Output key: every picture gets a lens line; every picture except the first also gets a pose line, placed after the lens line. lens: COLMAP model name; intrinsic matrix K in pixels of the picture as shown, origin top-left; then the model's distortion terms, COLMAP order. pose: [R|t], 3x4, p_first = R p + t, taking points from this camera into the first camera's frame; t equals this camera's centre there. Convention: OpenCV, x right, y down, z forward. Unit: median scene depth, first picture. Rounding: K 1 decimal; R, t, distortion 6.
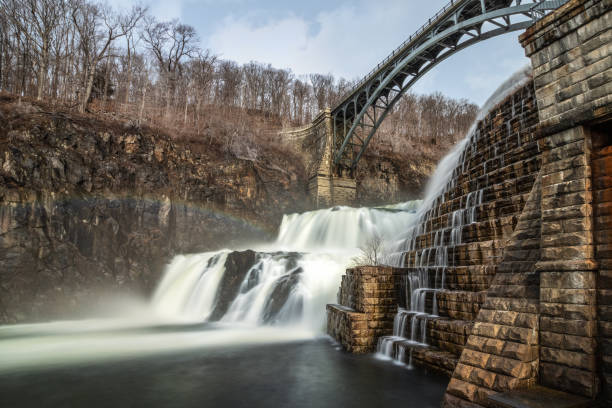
lens RADIAL K [[352.9, 0, 306.0], [0, 352.9, 204.0], [0, 0, 1]] dist [-0.002344, -0.000782]
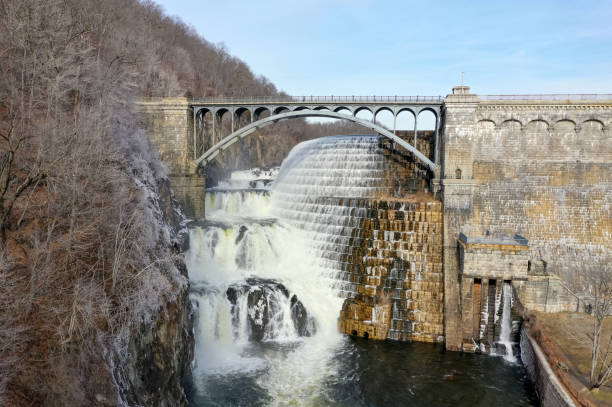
lens RADIAL K [[507.3, 0, 305.0], [0, 507.3, 258.5], [0, 0, 1]] dist [-0.002207, 0.001644]
pose [[0.572841, -0.131057, 0.809122, -2.934055], [-0.181977, 0.942165, 0.281442, -1.002462], [-0.799211, -0.308463, 0.515861, -0.236831]]
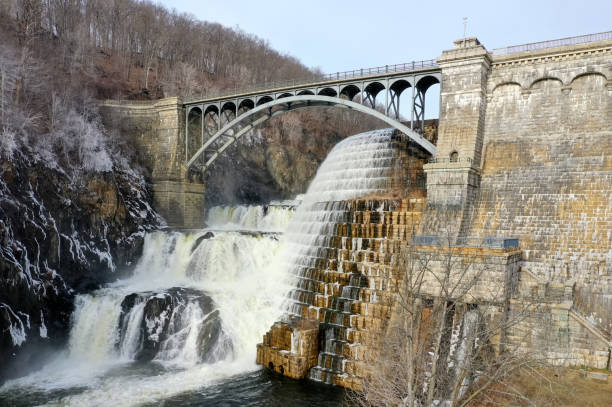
lens RADIAL K [[507.3, 0, 305.0], [0, 507.3, 258.5], [0, 0, 1]] dist [-0.002207, 0.001644]
pose [[0.838905, -0.021192, 0.543866, -1.184348], [-0.132441, 0.961259, 0.241744, -0.763776], [-0.527919, -0.274830, 0.803598, -0.893642]]
